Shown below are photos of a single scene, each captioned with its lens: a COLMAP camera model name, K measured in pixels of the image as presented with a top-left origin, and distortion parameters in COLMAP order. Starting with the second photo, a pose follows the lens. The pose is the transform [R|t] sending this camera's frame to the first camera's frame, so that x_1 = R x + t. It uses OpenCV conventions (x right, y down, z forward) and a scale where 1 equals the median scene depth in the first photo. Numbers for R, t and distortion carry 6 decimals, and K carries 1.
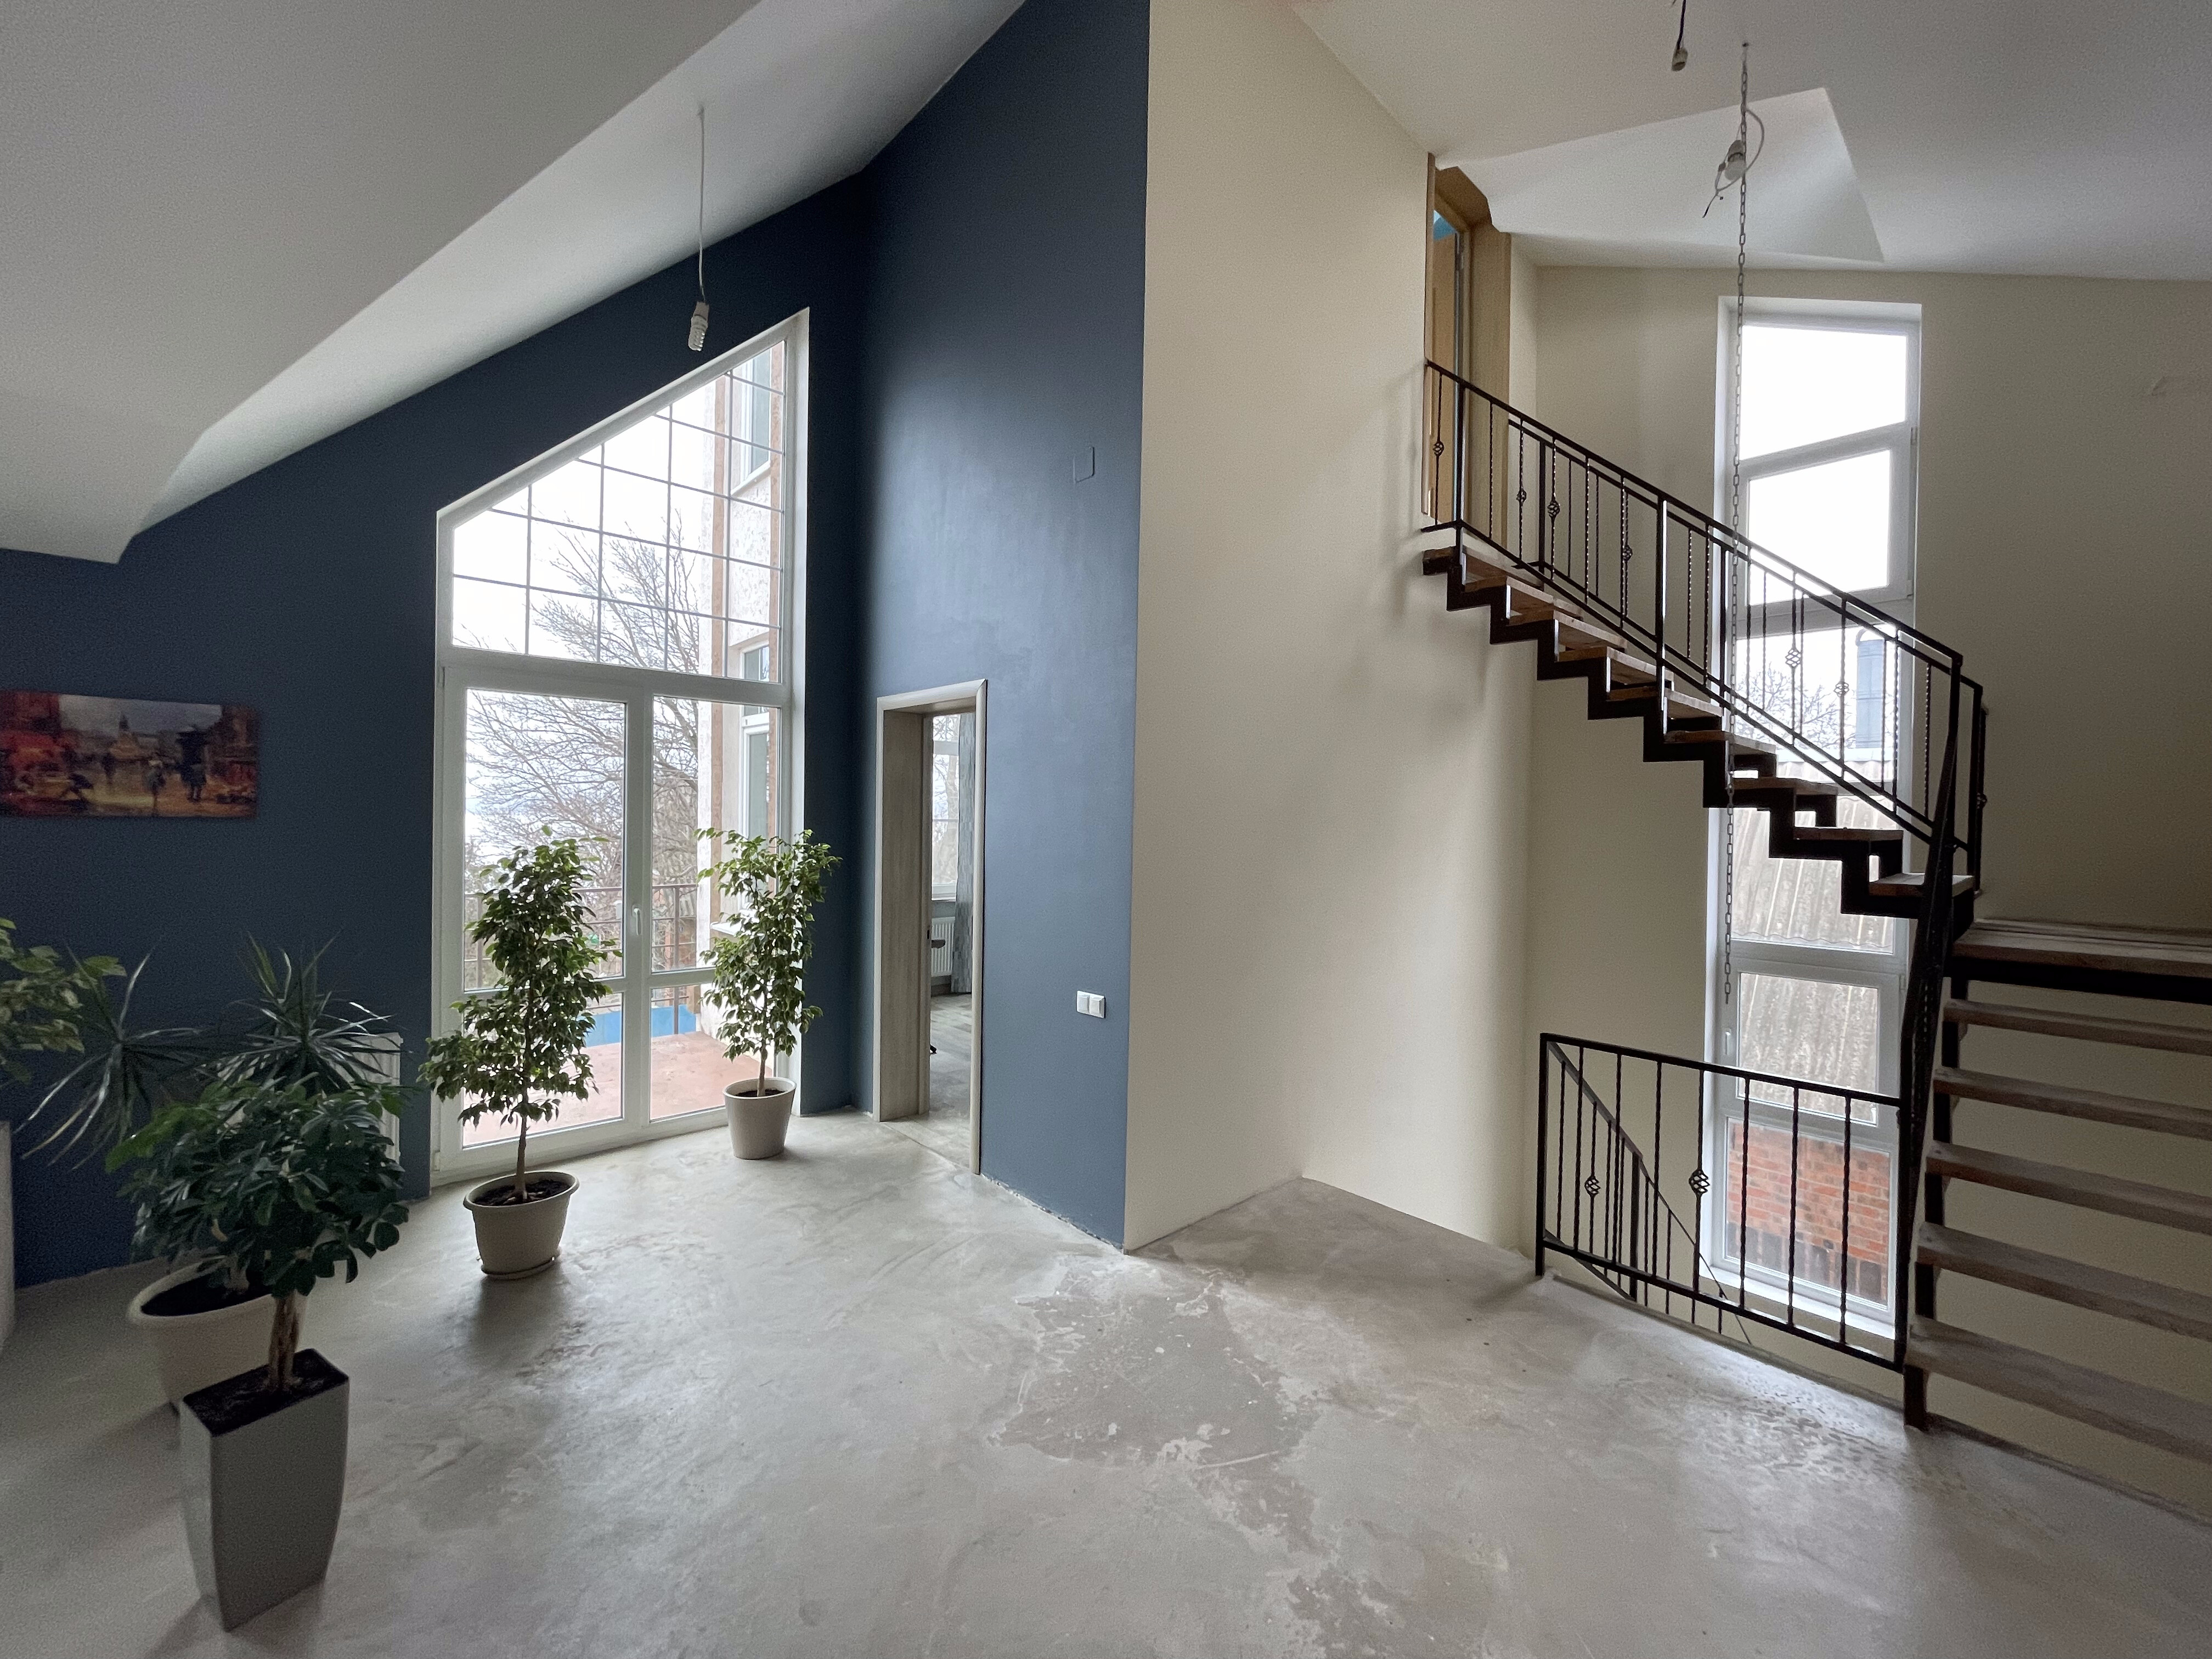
lens RADIAL K [[893.7, 0, 1102.3], [0, 893.7, 822.2], [0, 0, 1]] dist [-0.002923, 0.000196]
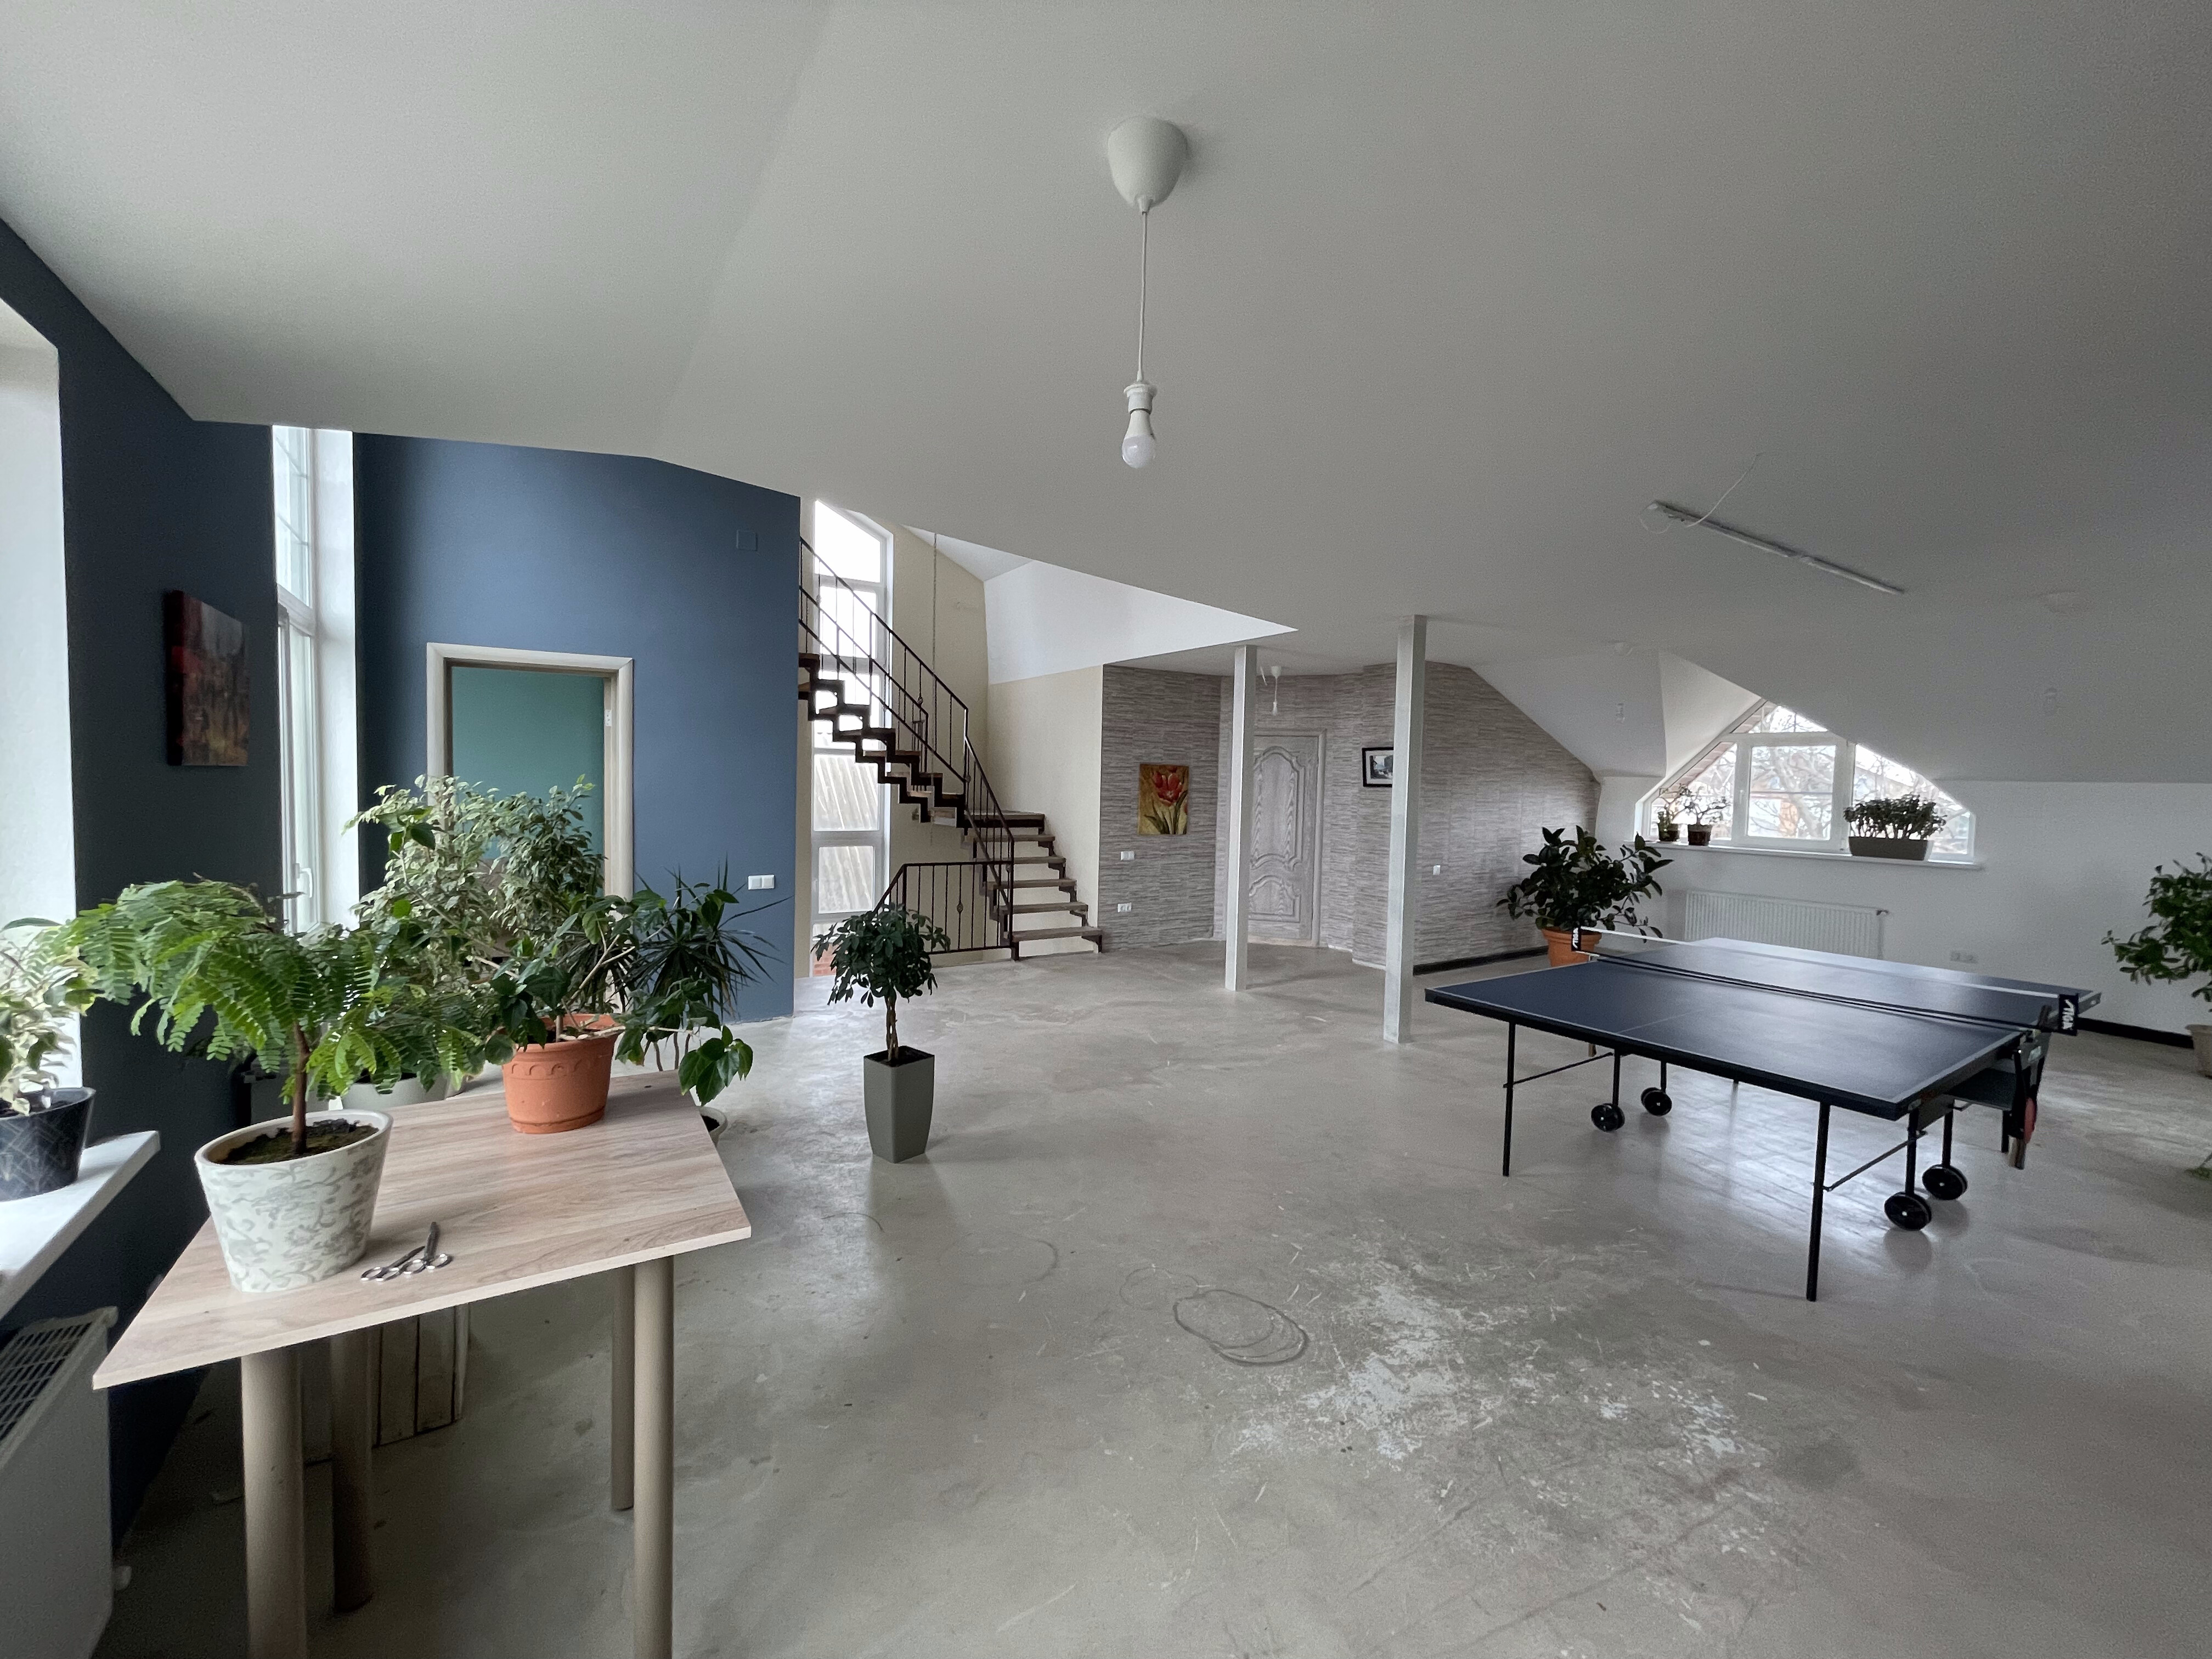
lens RADIAL K [[893.7, 0, 1103.7], [0, 893.7, 824.0], [0, 0, 1]] dist [-0.002923, 0.000196]
pose [[0.168981, -0.061223, 0.983716, -1.606208], [-0.011185, 0.997886, 0.064027, -0.014956], [-0.985556, -0.021823, 0.167939, 0.120613]]
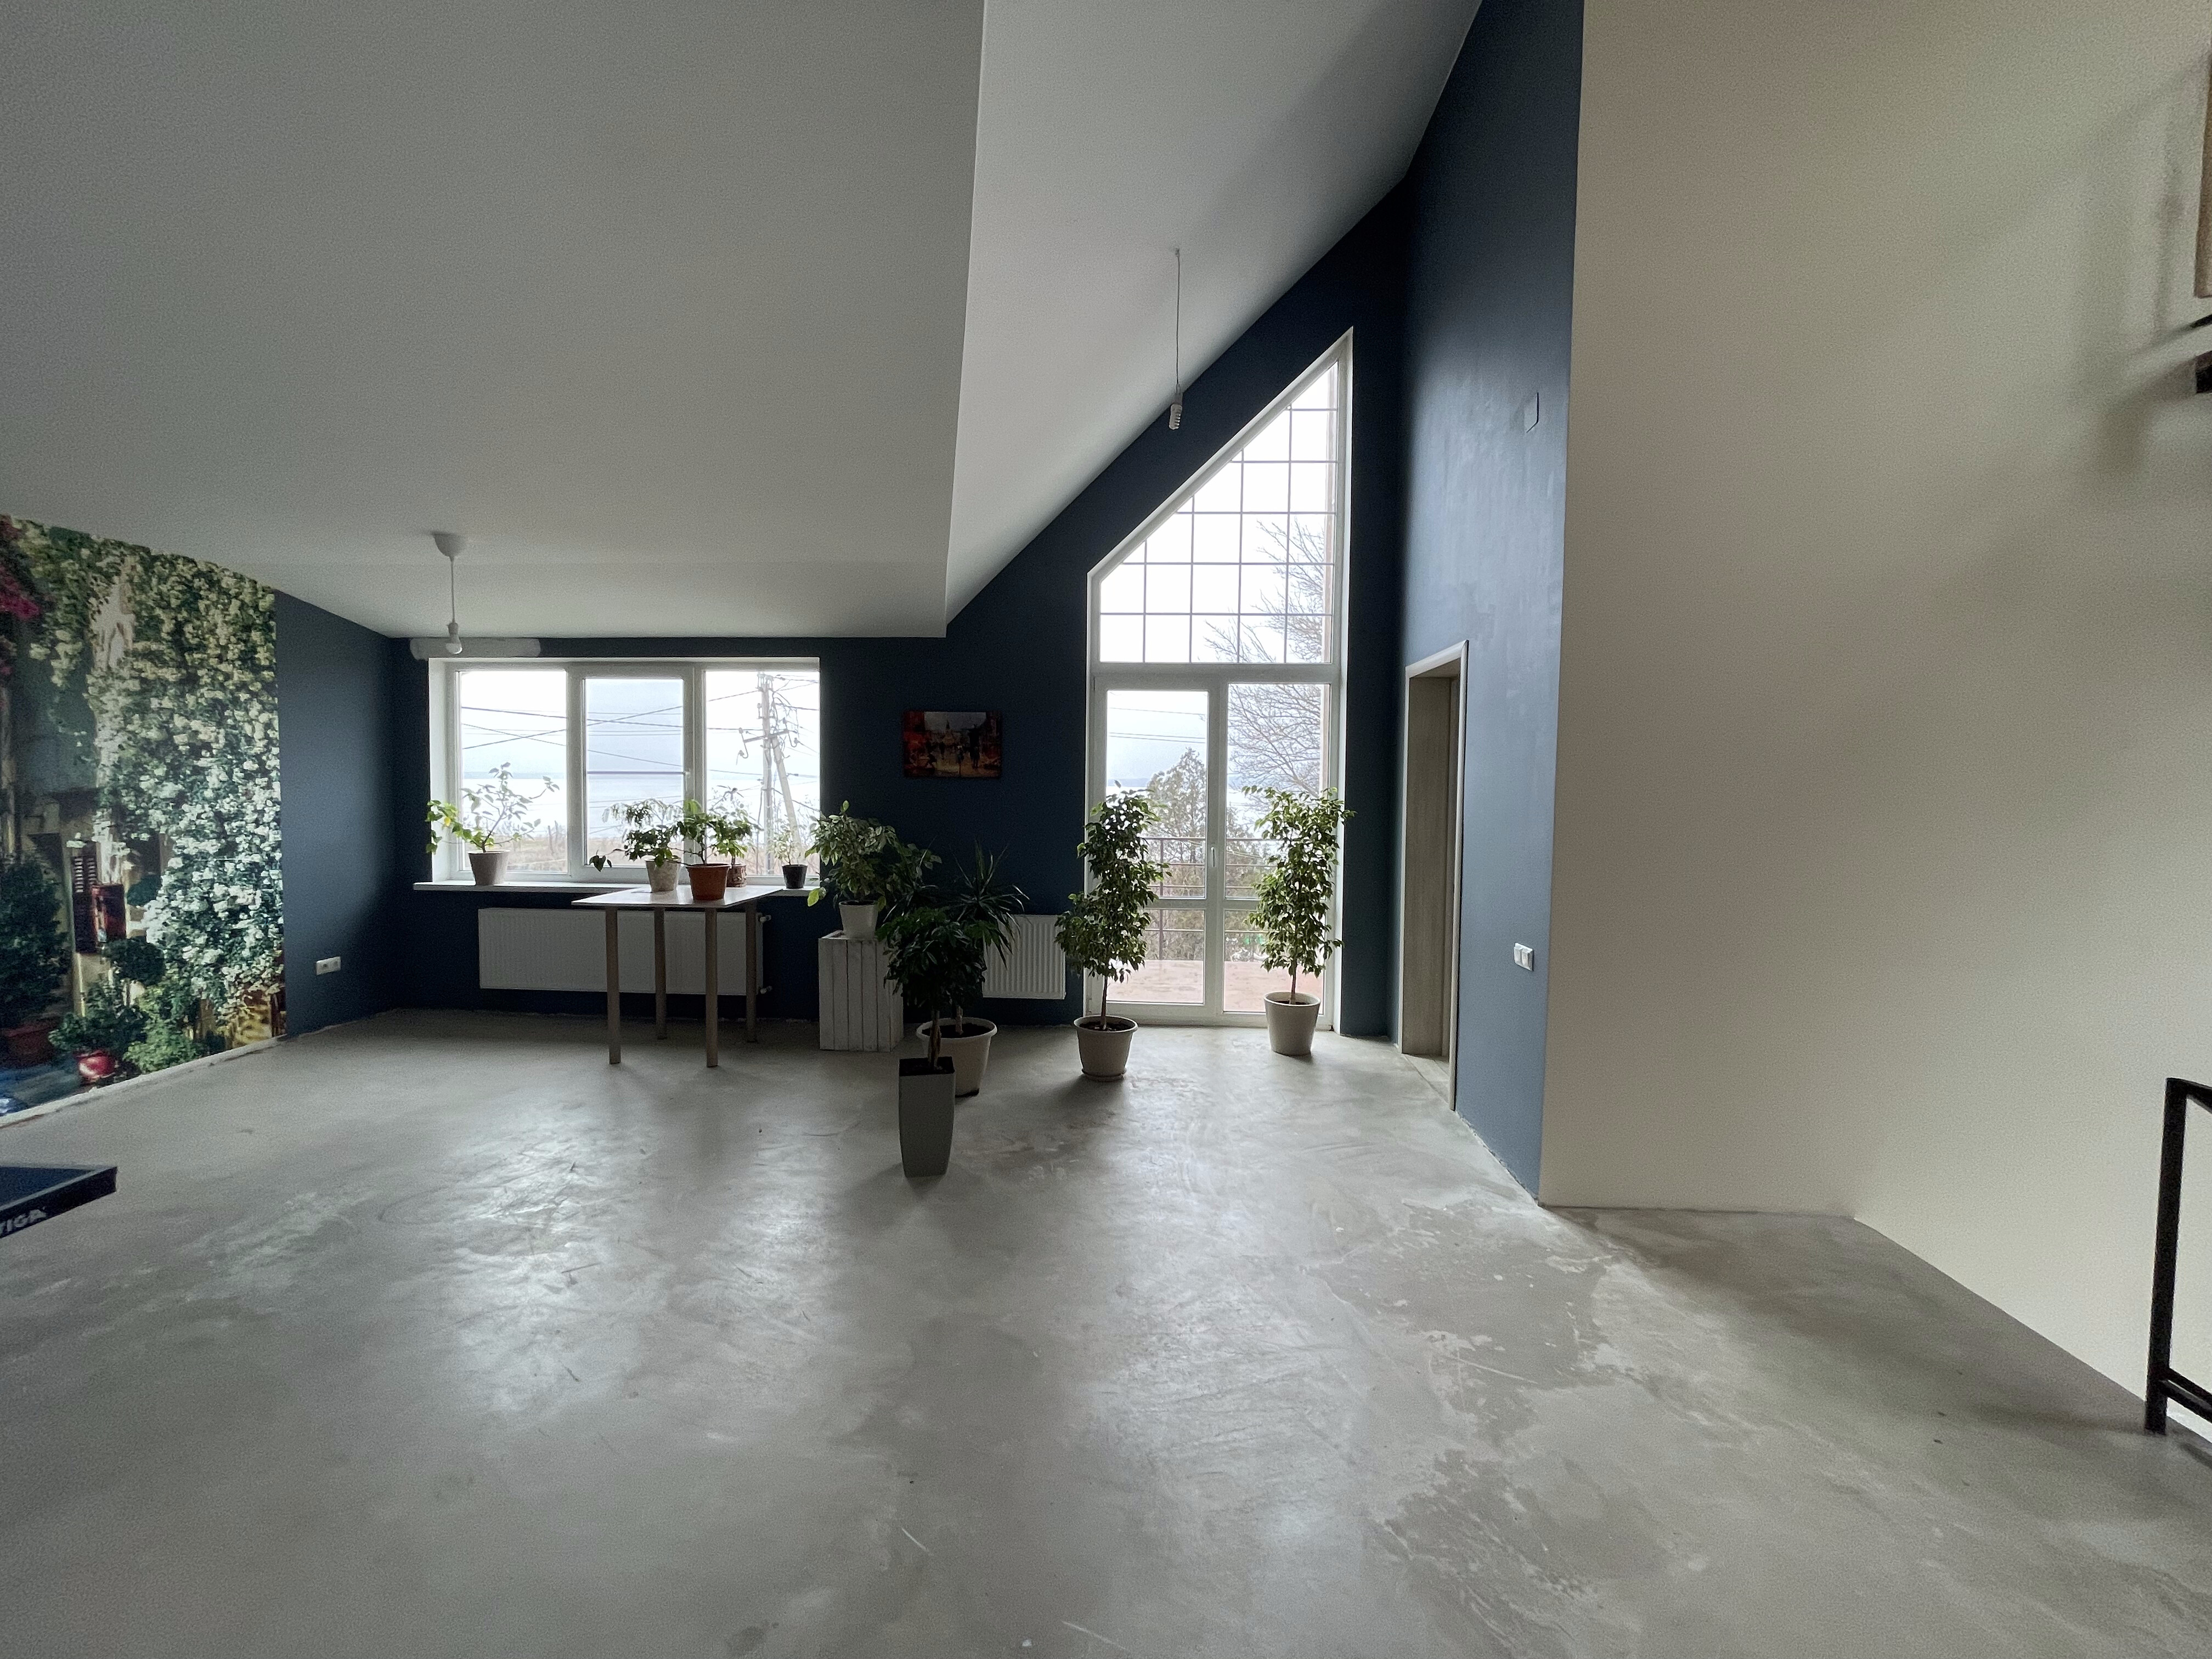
lens RADIAL K [[893.7, 0, 1105.8], [0, 893.7, 820.7], [0, 0, 1]] dist [-0.002923, 0.000196]
pose [[0.697297, 0.023715, -0.716390, 0.401302], [-0.004518, 0.999578, 0.028692, 0.027126], [0.716768, -0.016770, 0.697110, -0.035523]]
